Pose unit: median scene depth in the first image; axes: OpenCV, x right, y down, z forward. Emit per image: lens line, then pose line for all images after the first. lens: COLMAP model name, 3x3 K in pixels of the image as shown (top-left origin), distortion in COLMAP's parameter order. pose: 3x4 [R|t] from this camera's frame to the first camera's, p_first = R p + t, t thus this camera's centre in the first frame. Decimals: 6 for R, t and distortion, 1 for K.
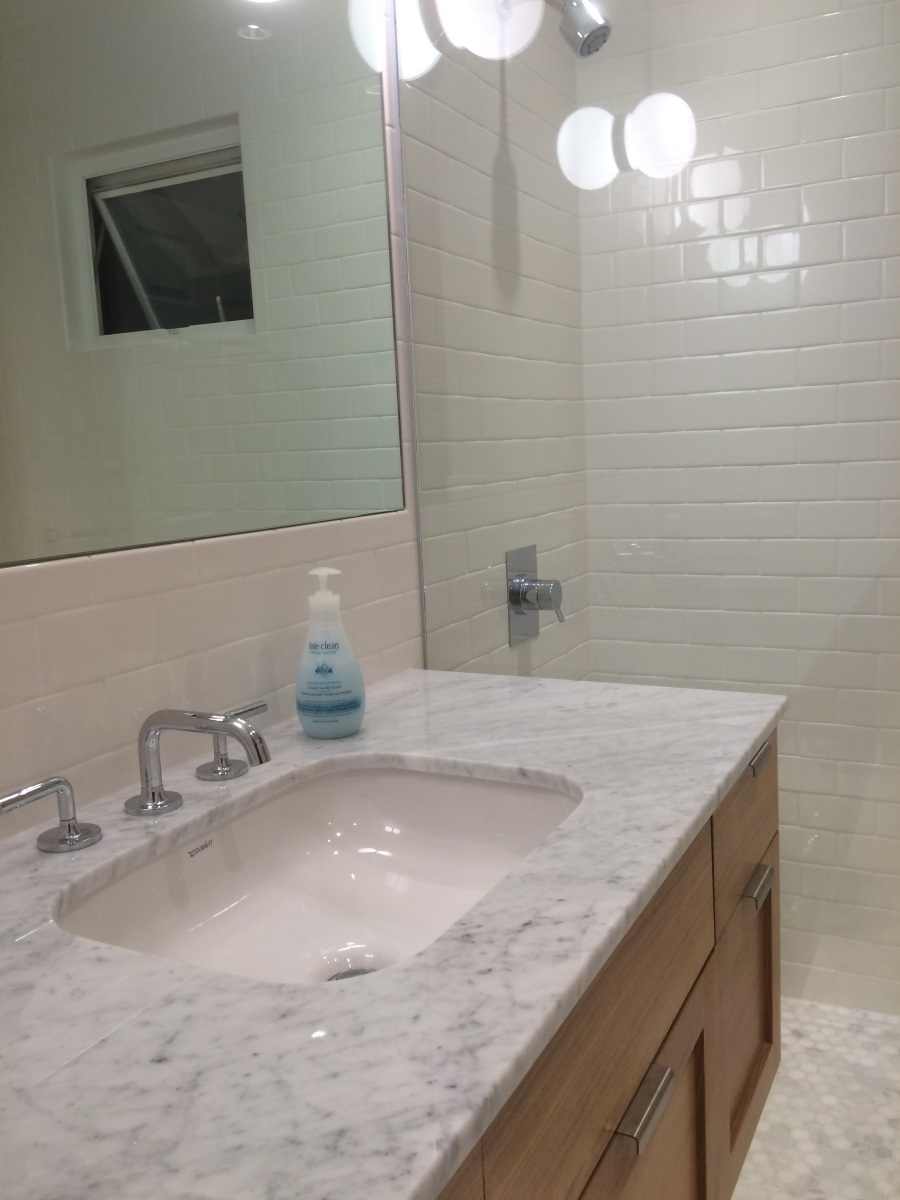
lens RADIAL K [[1025.8, 0, 451.1], [0, 1025.8, 584.5], [0, 0, 1]] dist [0.084263, -0.141451]
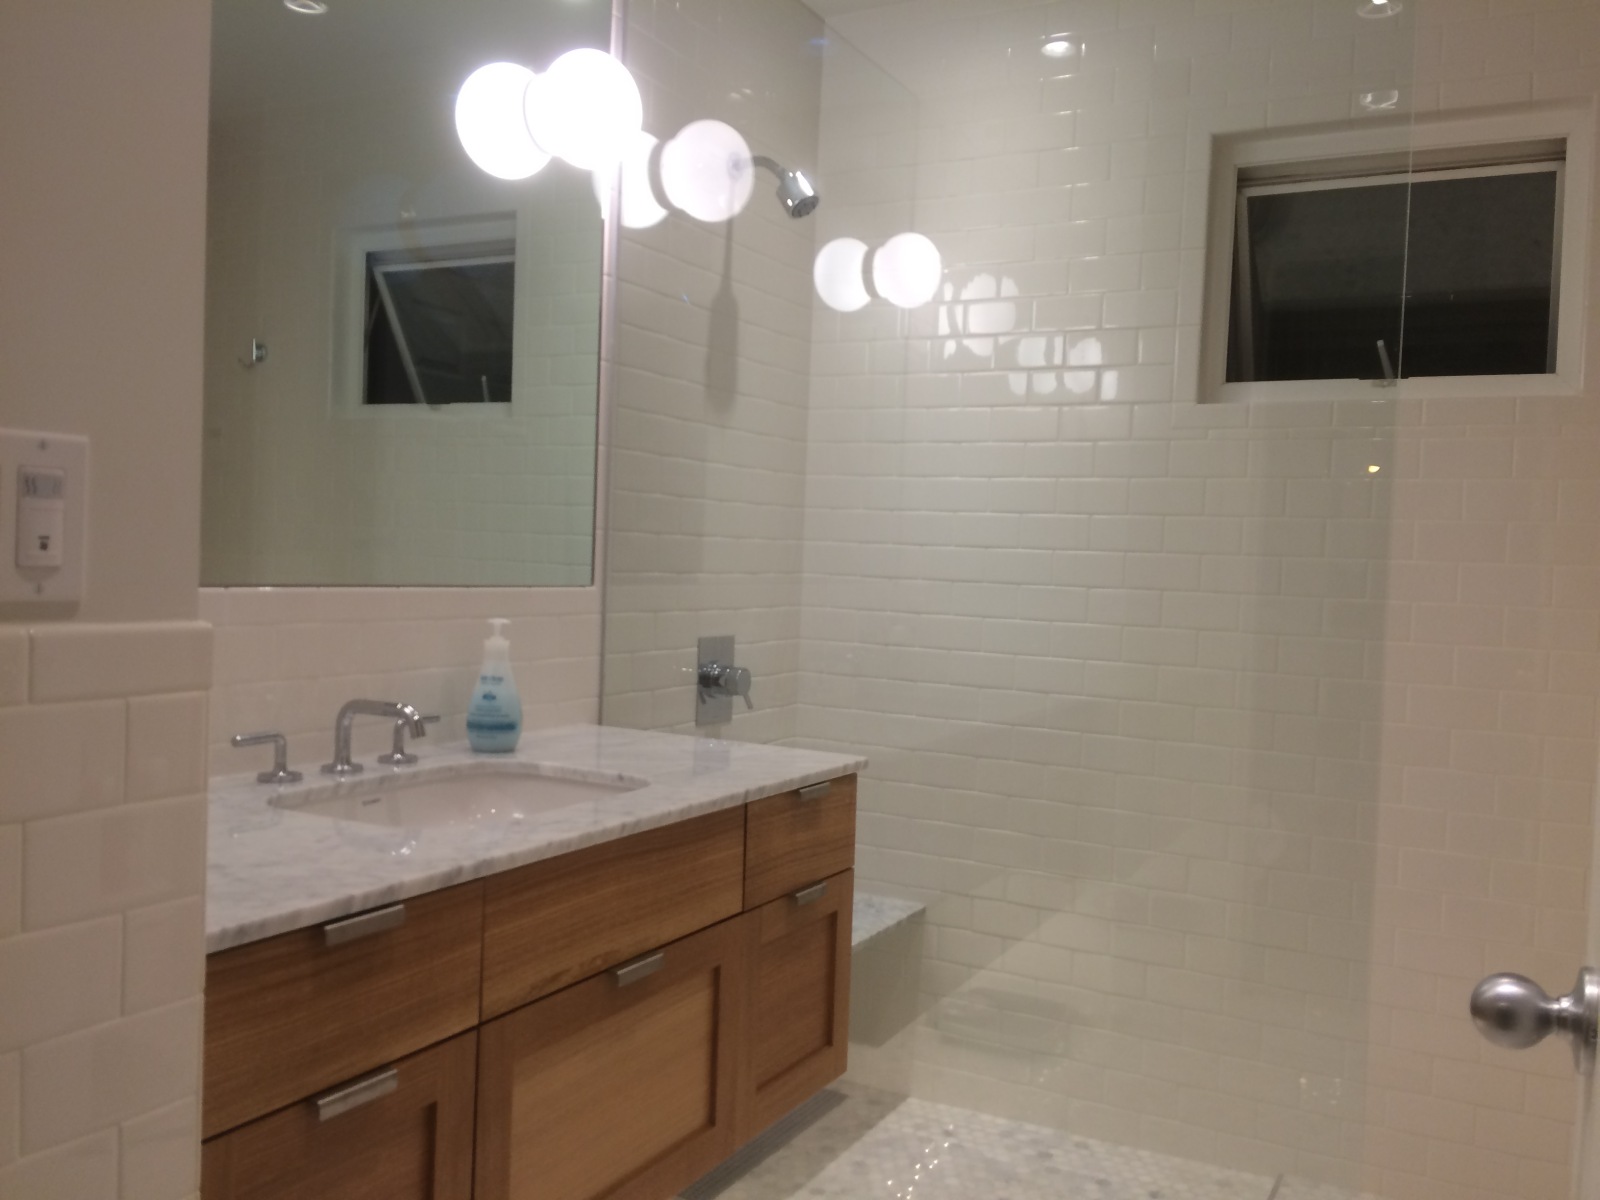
lens RADIAL K [[1367.7, 0, 784.1], [0, 1367.7, 591.0], [0, 0, 1]] dist [0.084263, -0.141451]
pose [[0.996060, 0.085223, -0.024537, 0.182515], [-0.087326, 0.990761, -0.103768, 0.065320], [0.015466, 0.105502, 0.994299, -0.475262]]
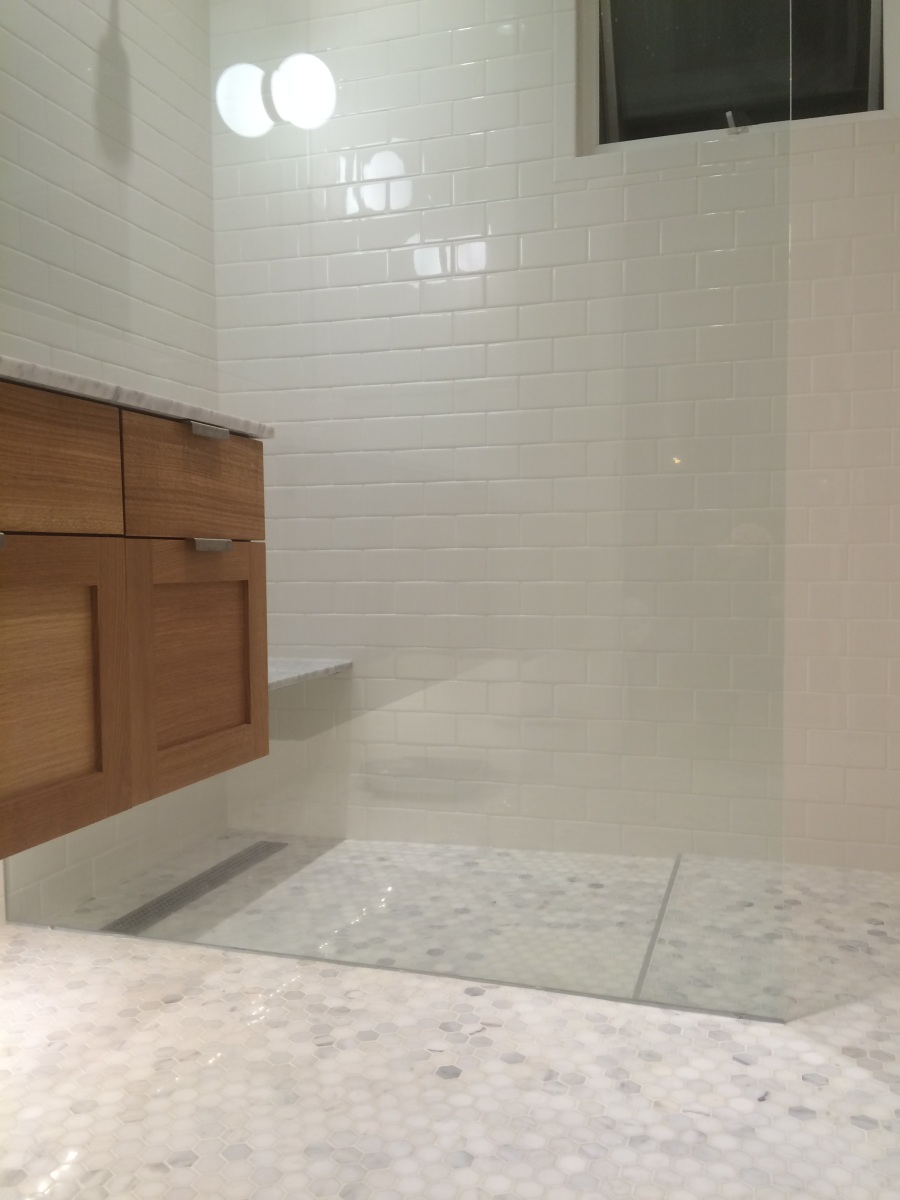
lens RADIAL K [[1025.8, 0, 448.0], [0, 1025.8, 615.1], [0, 0, 1]] dist [0.084263, -0.141451]
pose [[0.985630, 0.029218, 0.166370, 0.243770], [-0.015175, 0.996260, -0.085063, 0.305253], [-0.168233, 0.081316, 0.982388, -0.117720]]
